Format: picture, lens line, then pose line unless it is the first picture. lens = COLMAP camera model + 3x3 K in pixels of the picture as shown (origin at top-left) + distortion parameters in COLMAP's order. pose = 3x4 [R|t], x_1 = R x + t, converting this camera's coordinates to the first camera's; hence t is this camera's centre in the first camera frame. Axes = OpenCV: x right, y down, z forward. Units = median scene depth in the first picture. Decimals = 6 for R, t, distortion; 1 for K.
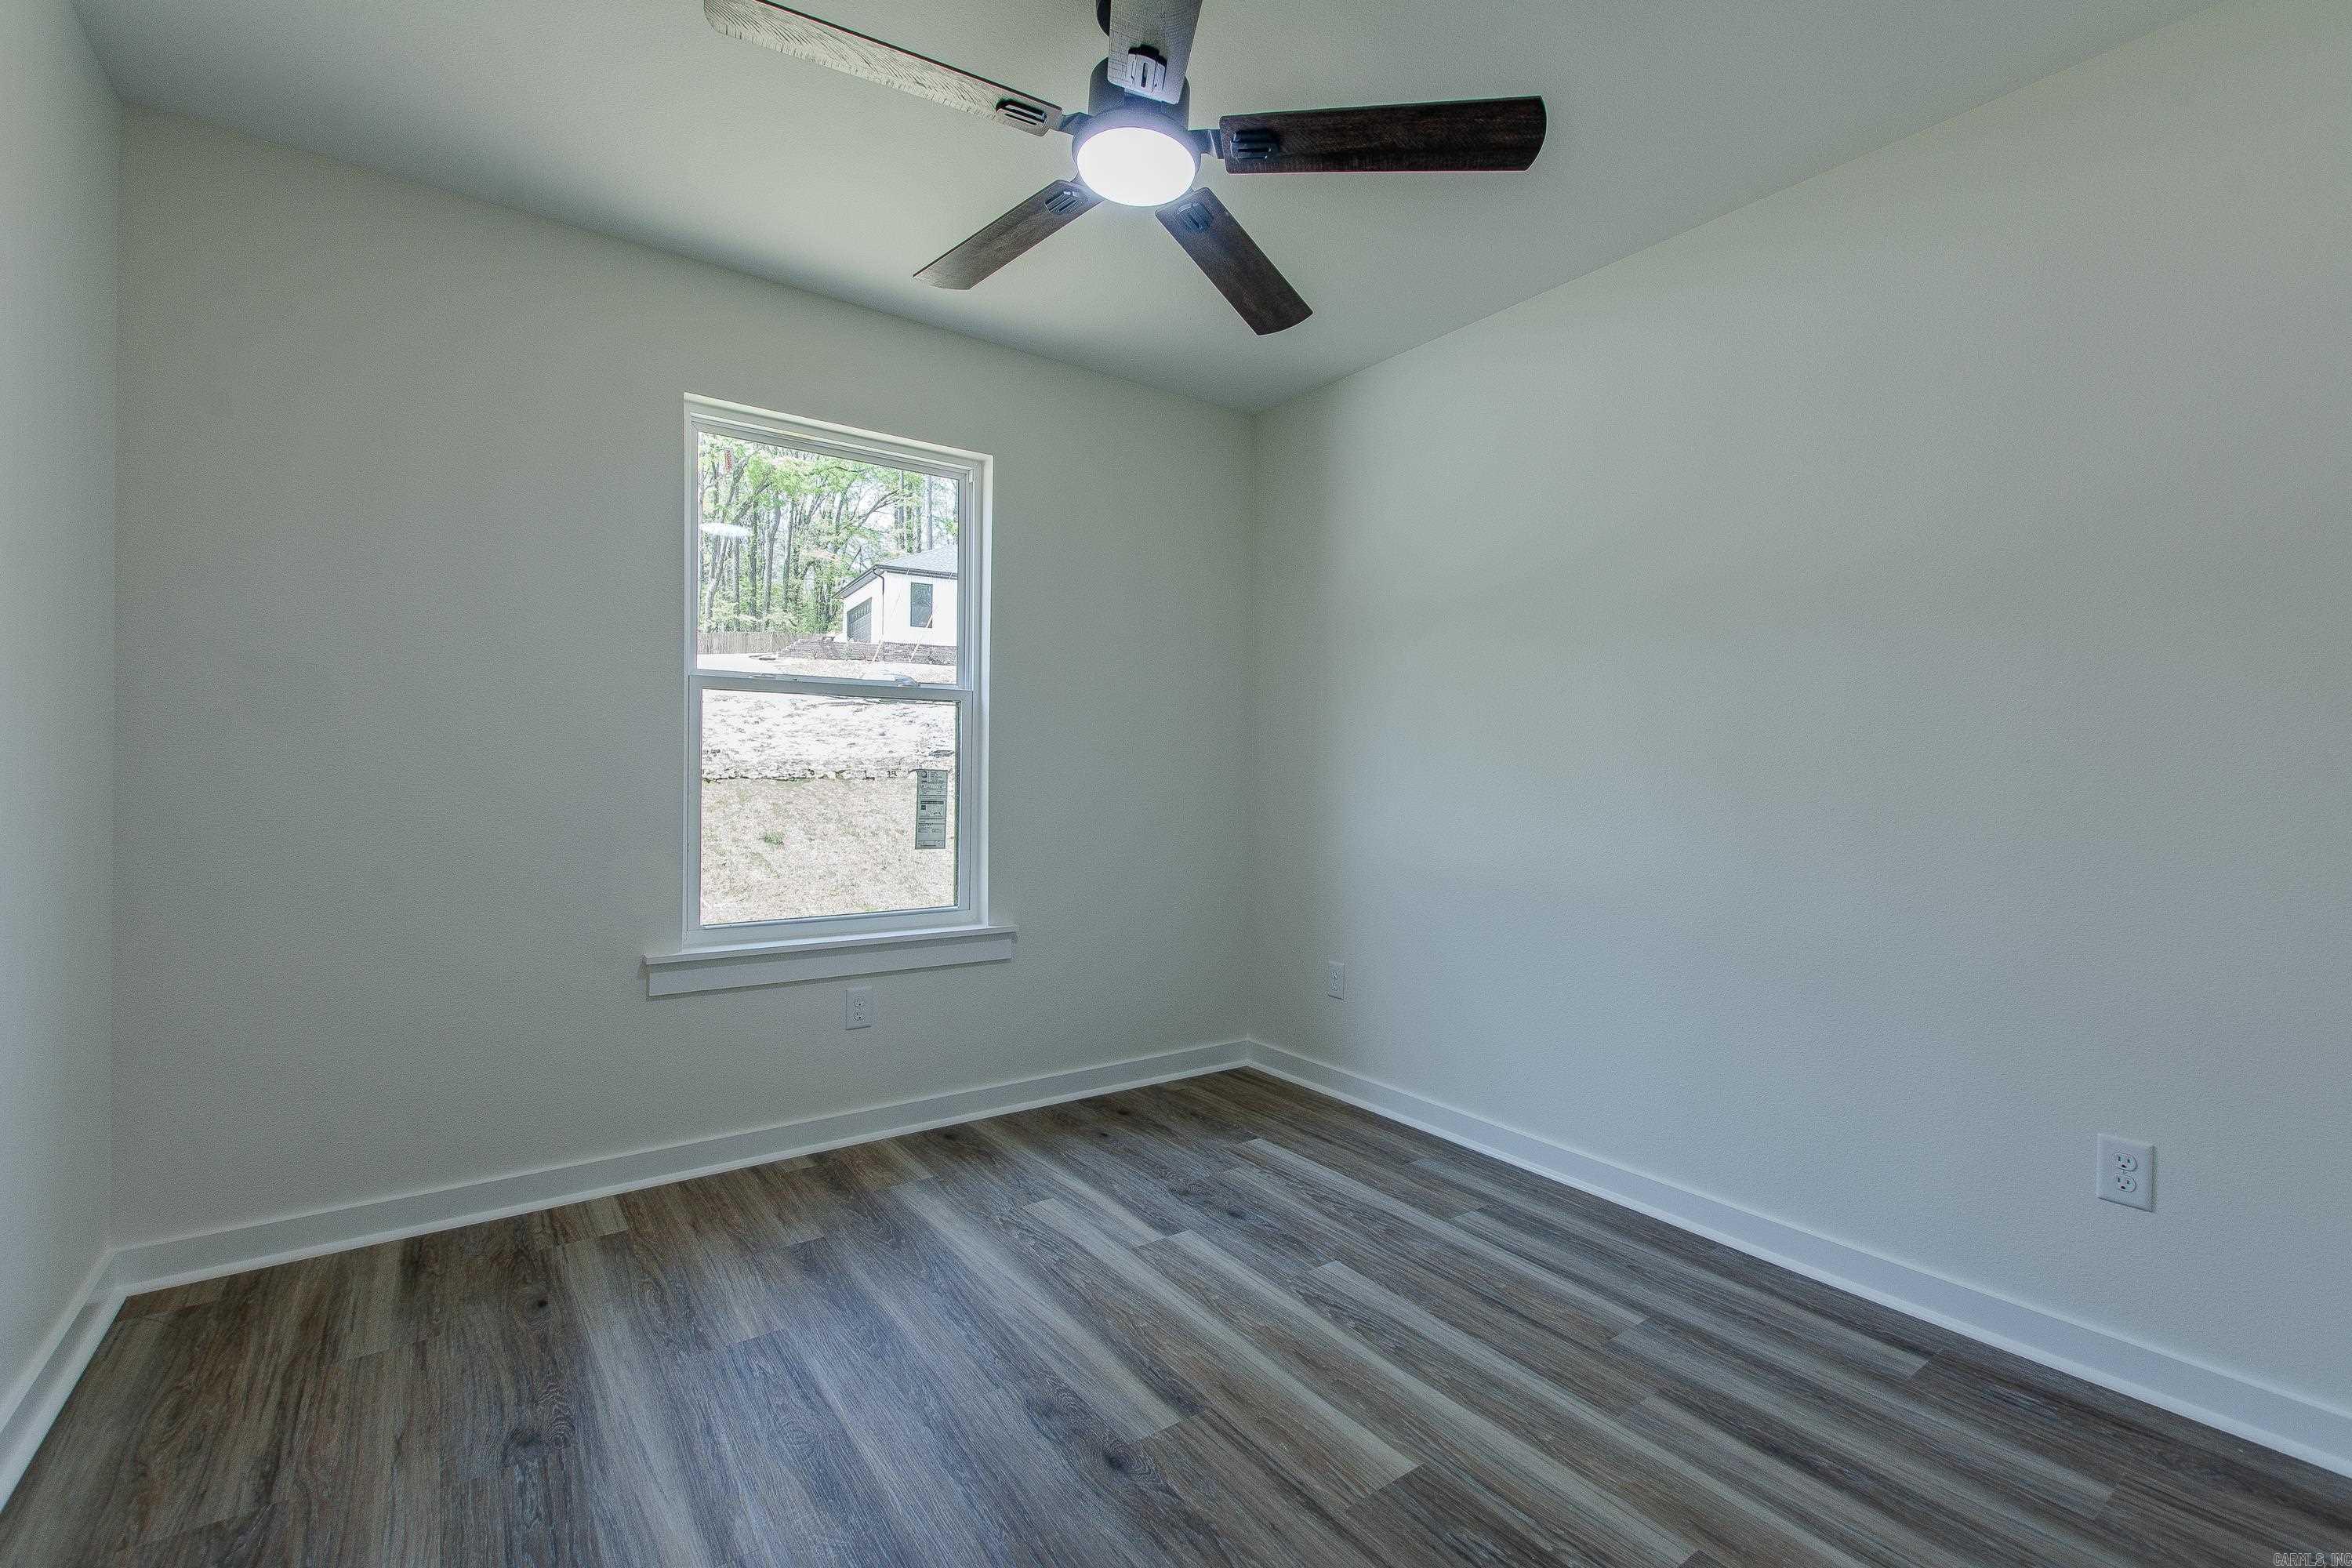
lens RADIAL K [[1014.9, 0, 1187.0], [0, 1014.9, 778.6], [0, 0, 1]] dist [0.007270, -0.003821]
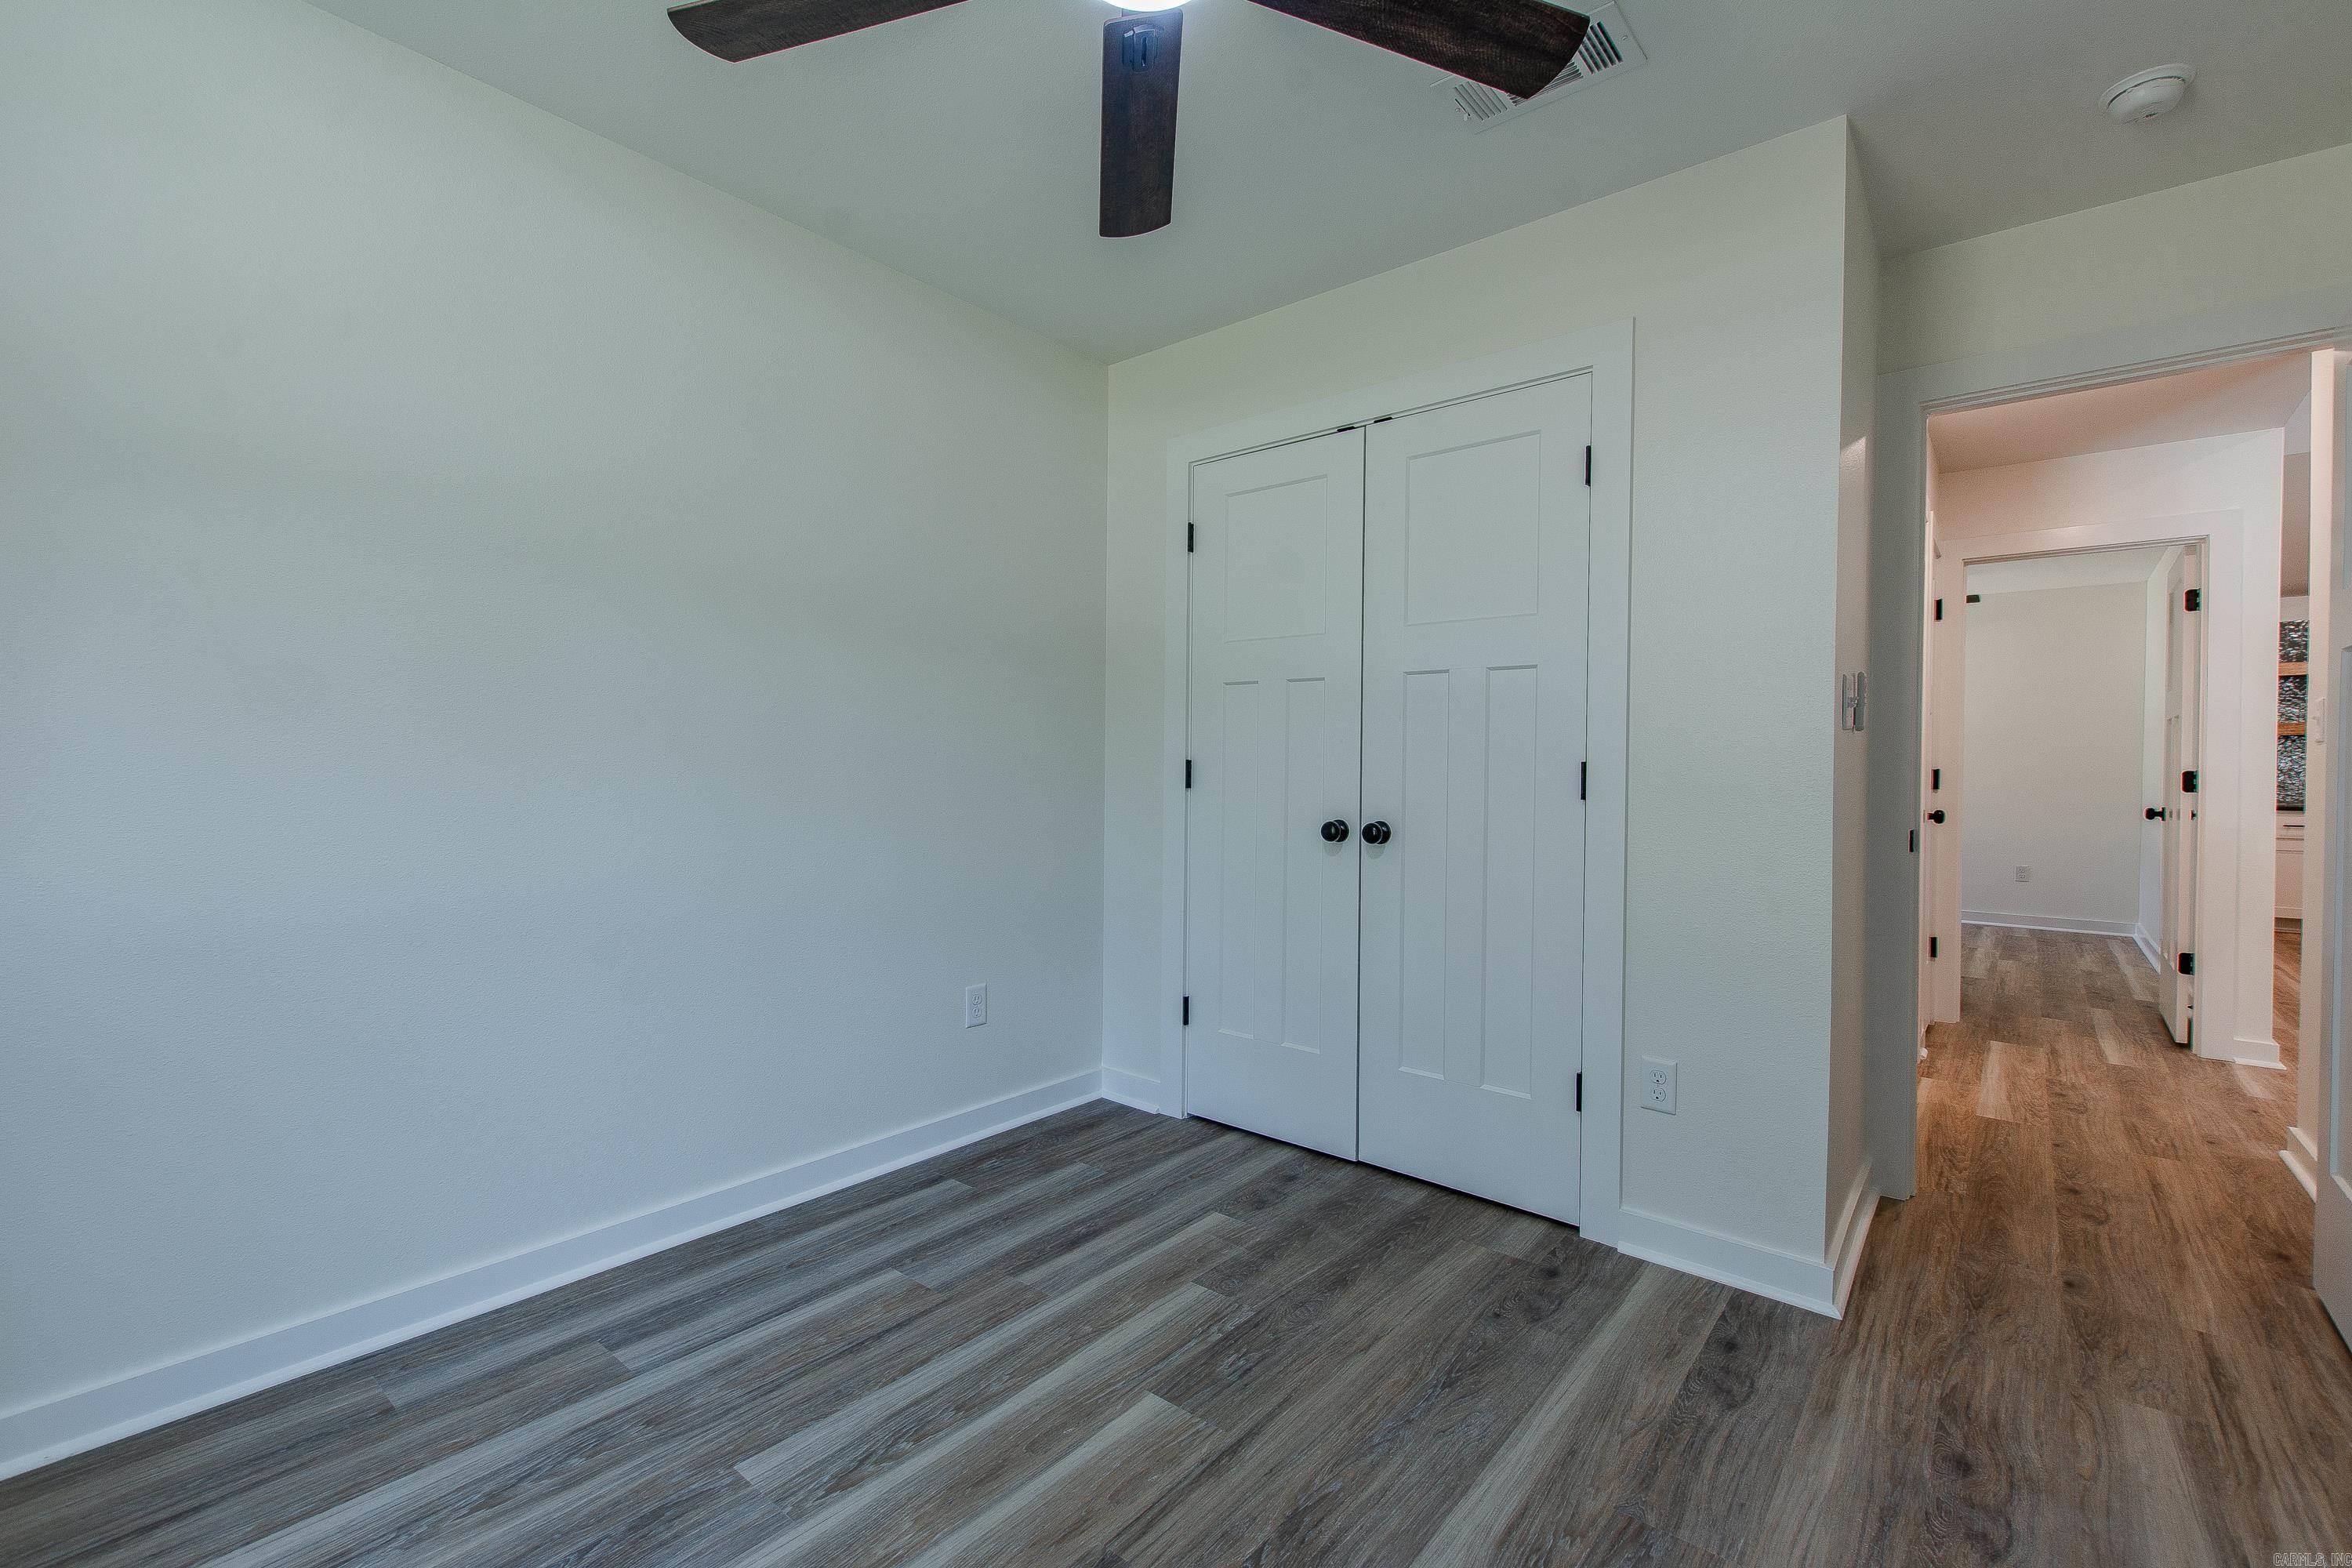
lens RADIAL K [[1014.9, 0, 1187.0], [0, 1014.9, 778.6], [0, 0, 1]] dist [0.007270, -0.003821]
pose [[-0.252570, -0.022162, 0.967325, -0.673696], [-0.007999, 0.999751, 0.020816, -0.013035], [-0.967546, -0.002480, -0.252684, 0.999566]]
